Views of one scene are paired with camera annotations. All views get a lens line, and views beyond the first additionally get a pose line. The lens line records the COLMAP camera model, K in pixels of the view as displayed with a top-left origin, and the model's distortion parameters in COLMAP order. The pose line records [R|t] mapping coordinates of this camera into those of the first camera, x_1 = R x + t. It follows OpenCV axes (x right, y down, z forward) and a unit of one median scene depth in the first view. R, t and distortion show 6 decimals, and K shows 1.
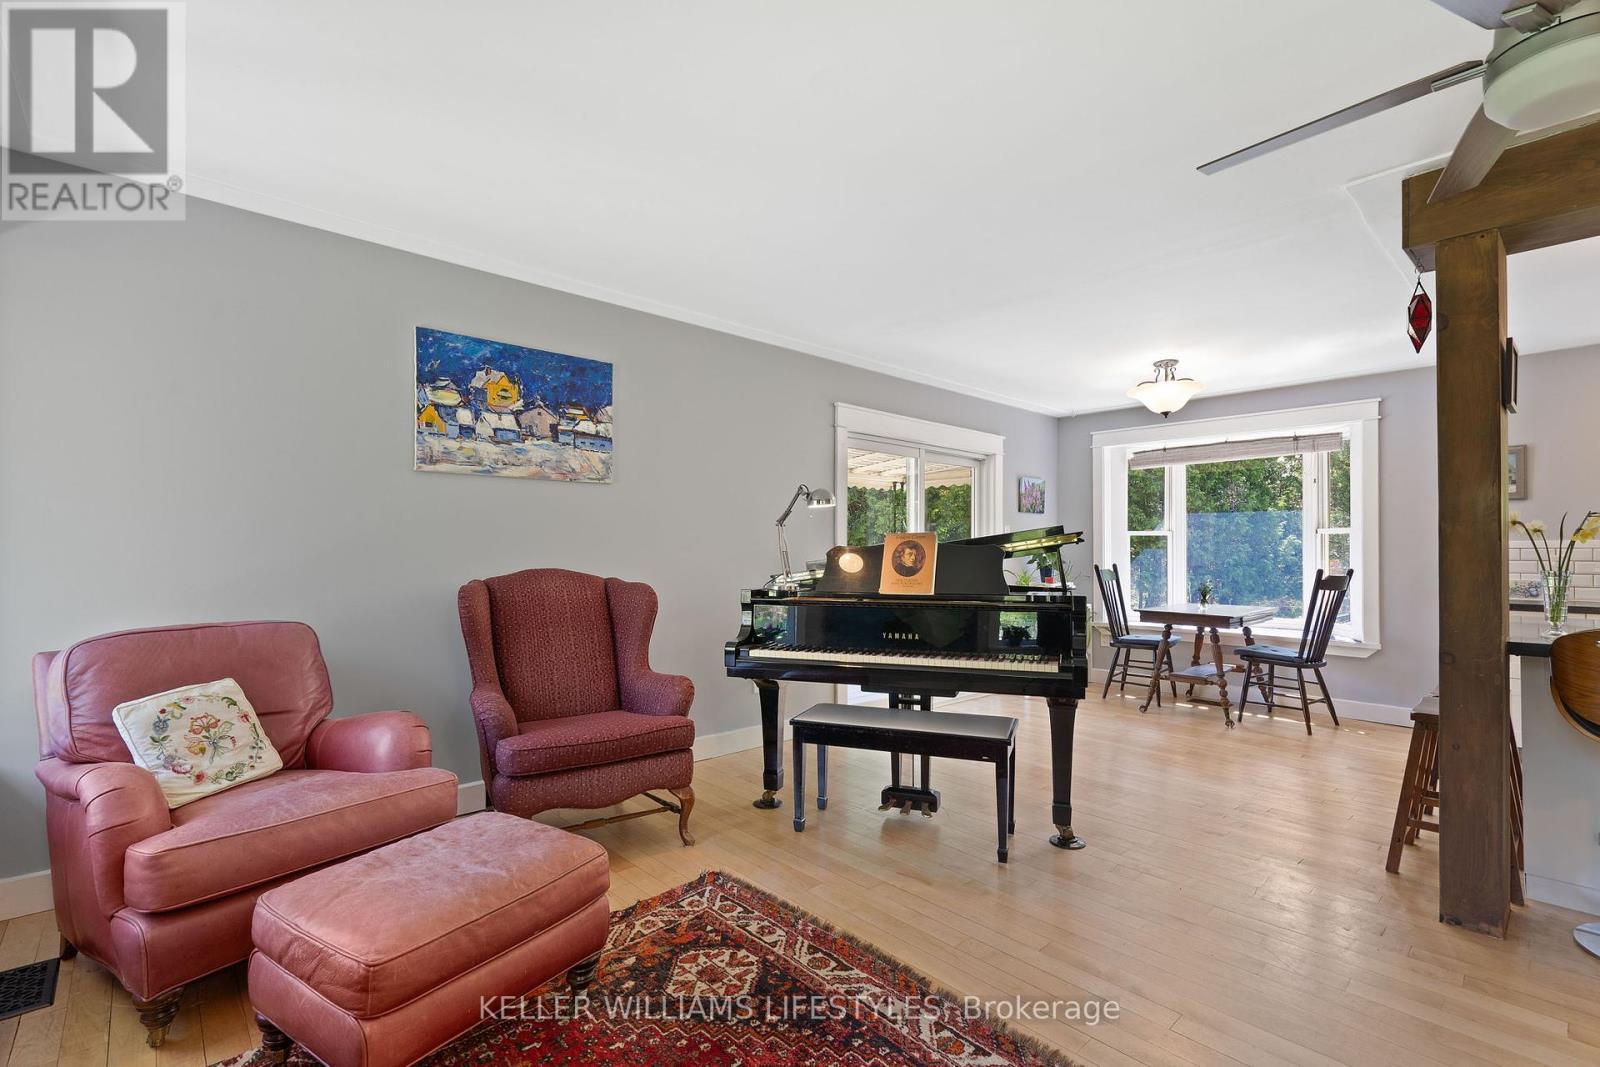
lens RADIAL K [[720.1, 0, 824.0], [0, 720.1, 544.9], [0, 0, 1]] dist [-0.004710, 0.000971]
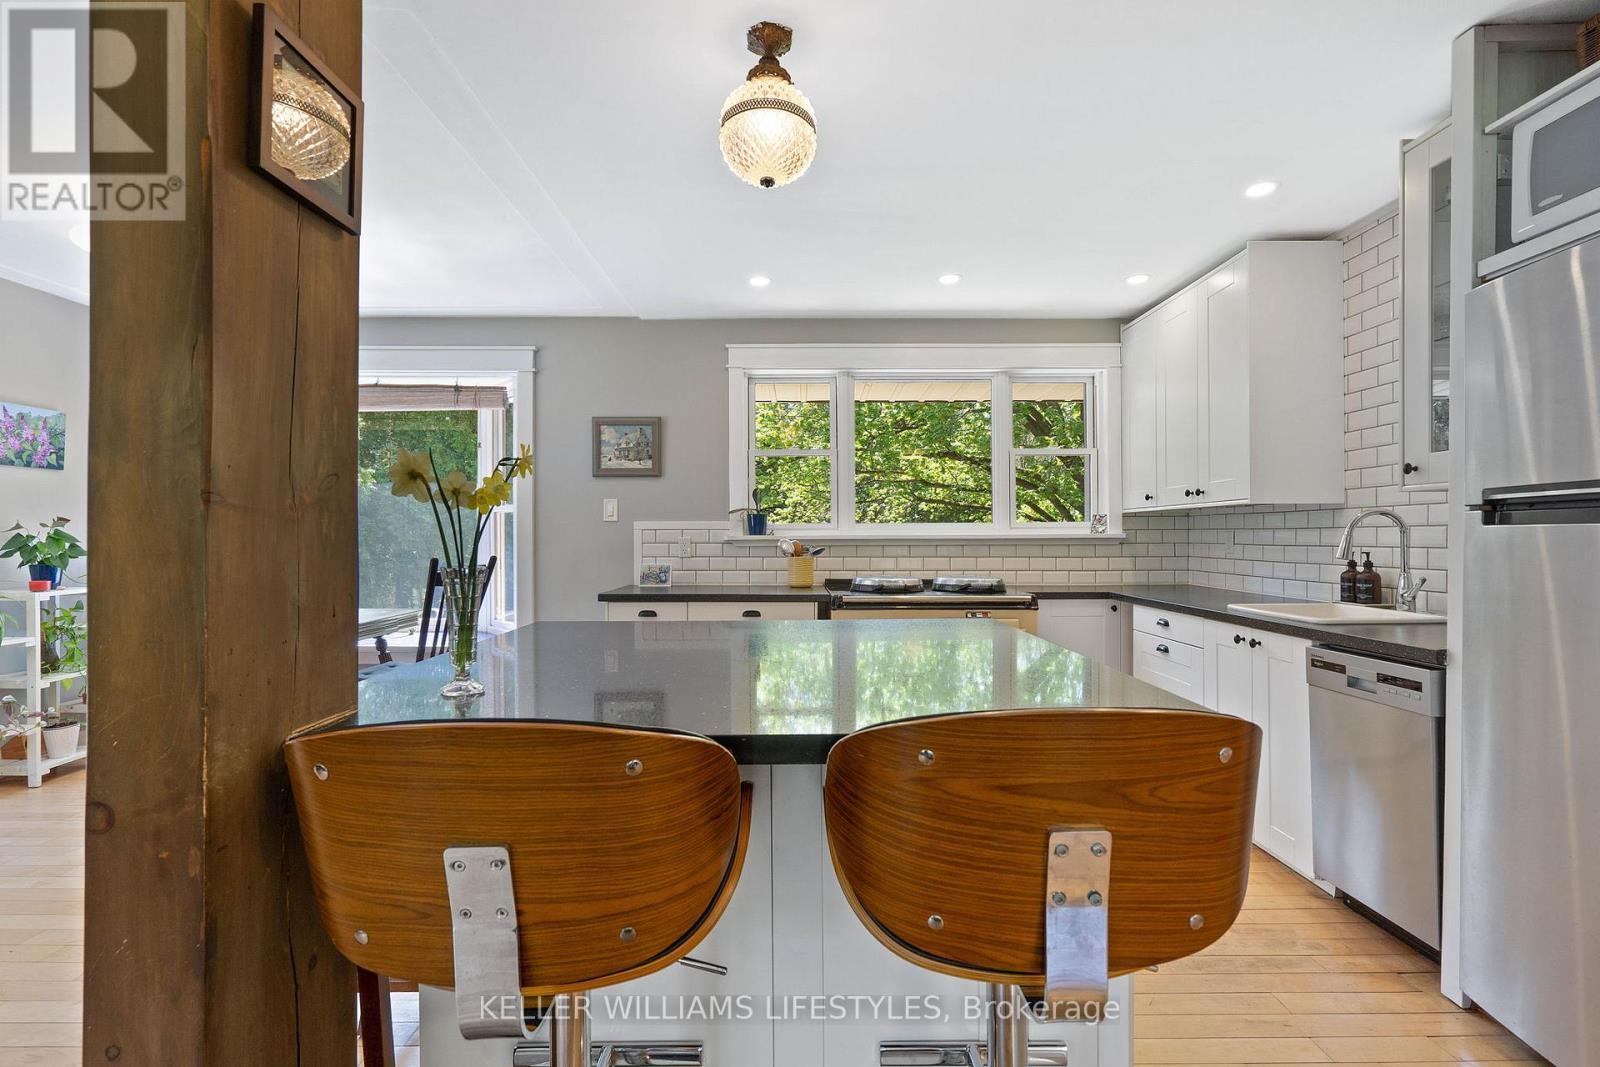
lens RADIAL K [[741.4, 0, 776.3], [0, 741.4, 535.2], [0, 0, 1]] dist [-0.030278, 0.013965]
pose [[0.714153, -0.001731, 0.699988, 0.626205], [-0.003660, 0.999974, 0.006207, 0.006675], [-0.699980, -0.006995, 0.714128, 0.357604]]
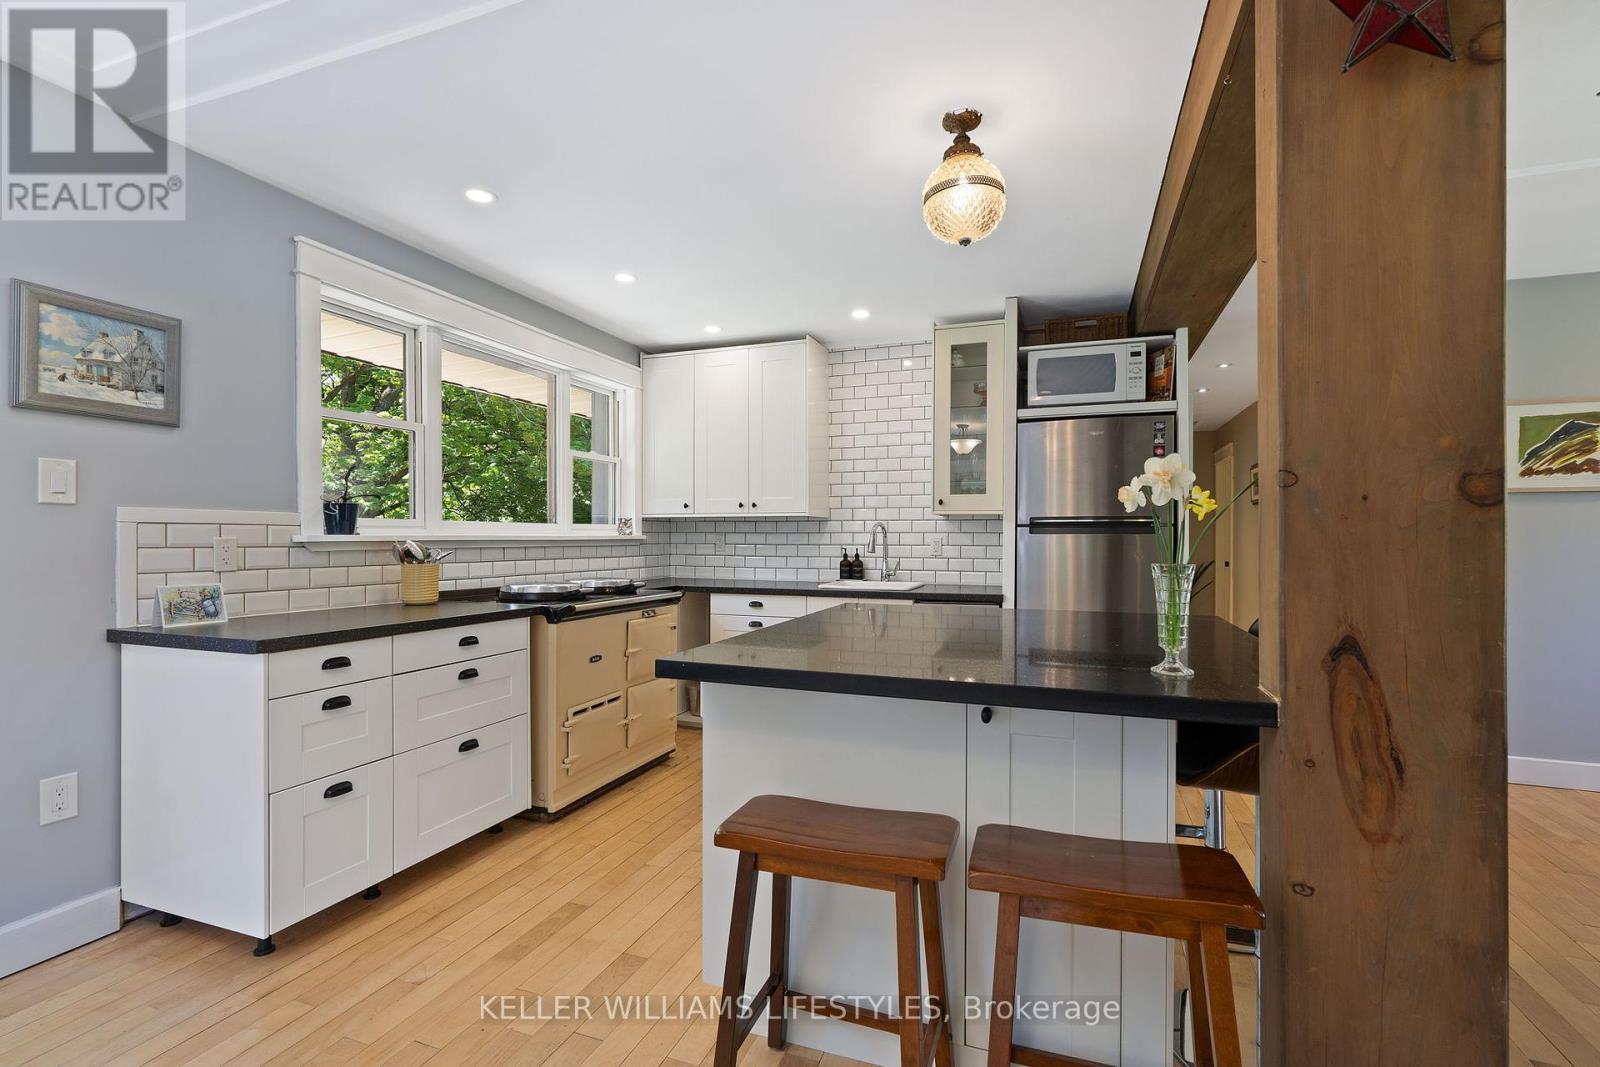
lens RADIAL K [[731.1, 0, 825.9], [0, 731.1, 543.7], [0, 0, 1]] dist [-0.004791, -0.000770]
pose [[-0.439037, -0.009649, 0.898417, 0.474184], [-0.012008, 0.999916, 0.004872, 0.014695], [-0.898389, -0.008649, -0.439116, 1.192781]]
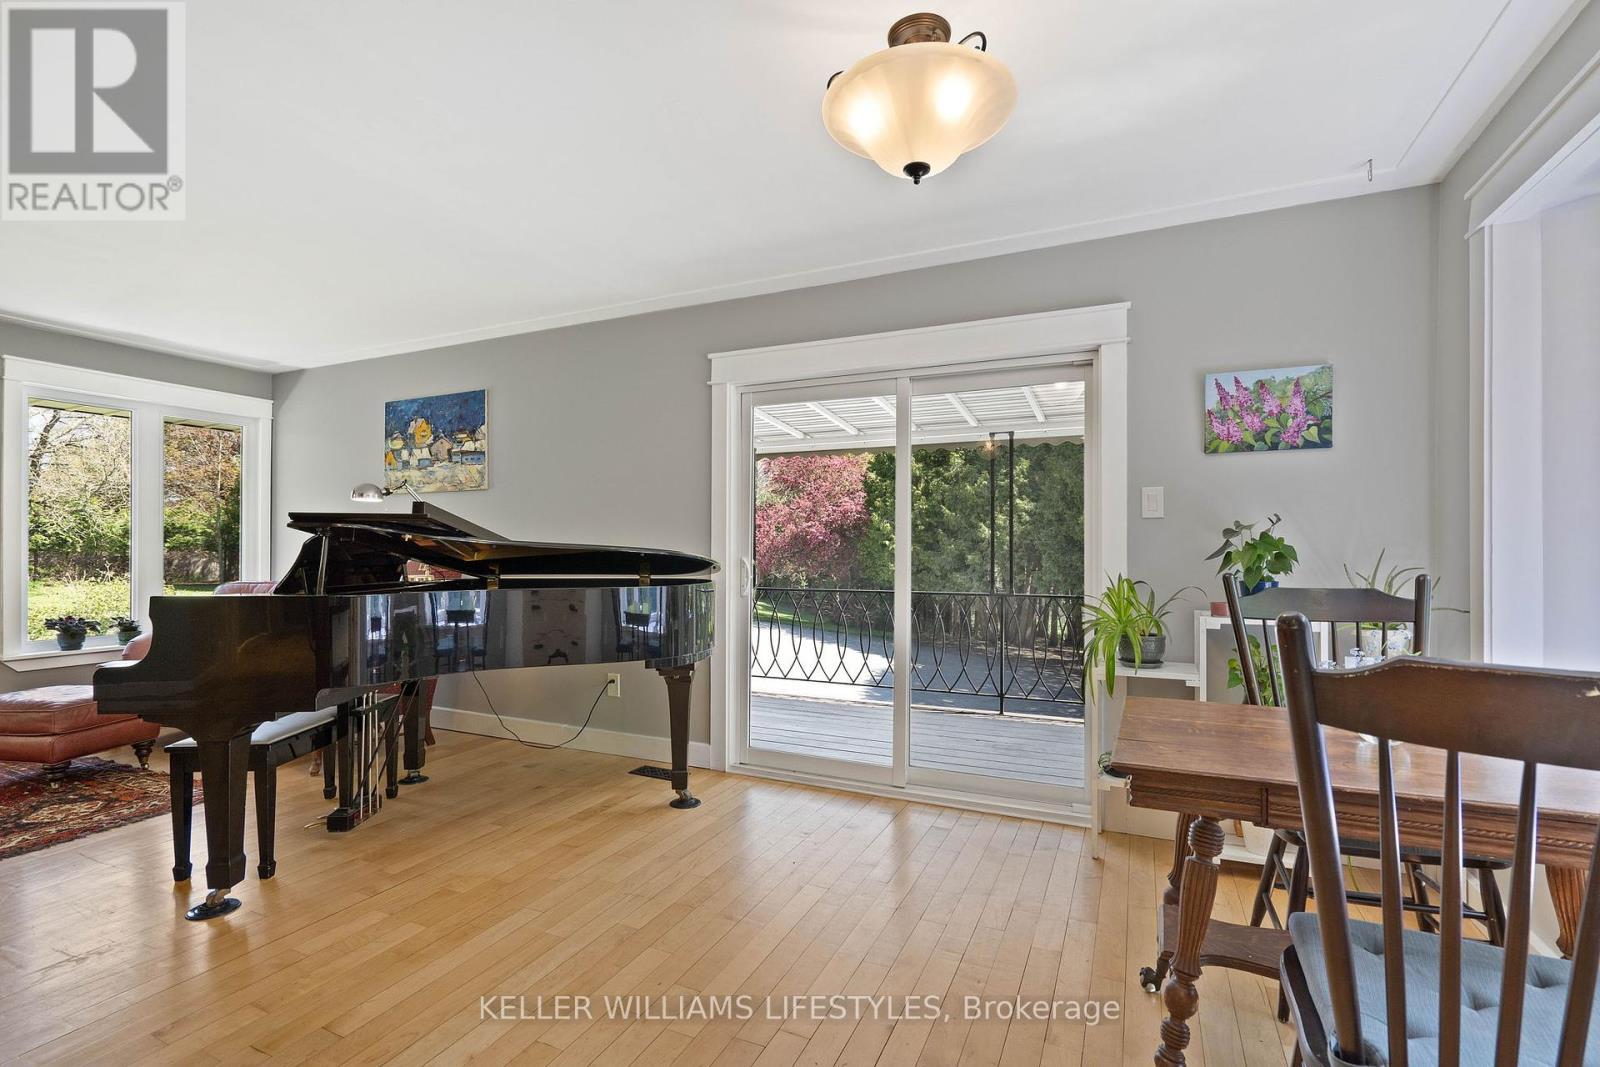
lens RADIAL K [[746.2, 0, 831.0], [0, 746.2, 549.7], [0, 0, 1]] dist [-0.010925, -0.000099]
pose [[0.374278, -0.000141, -0.927317, 1.221513], [0.010418, 0.999938, 0.004053, 0.019385], [0.927258, -0.011178, 0.374256, 1.213860]]
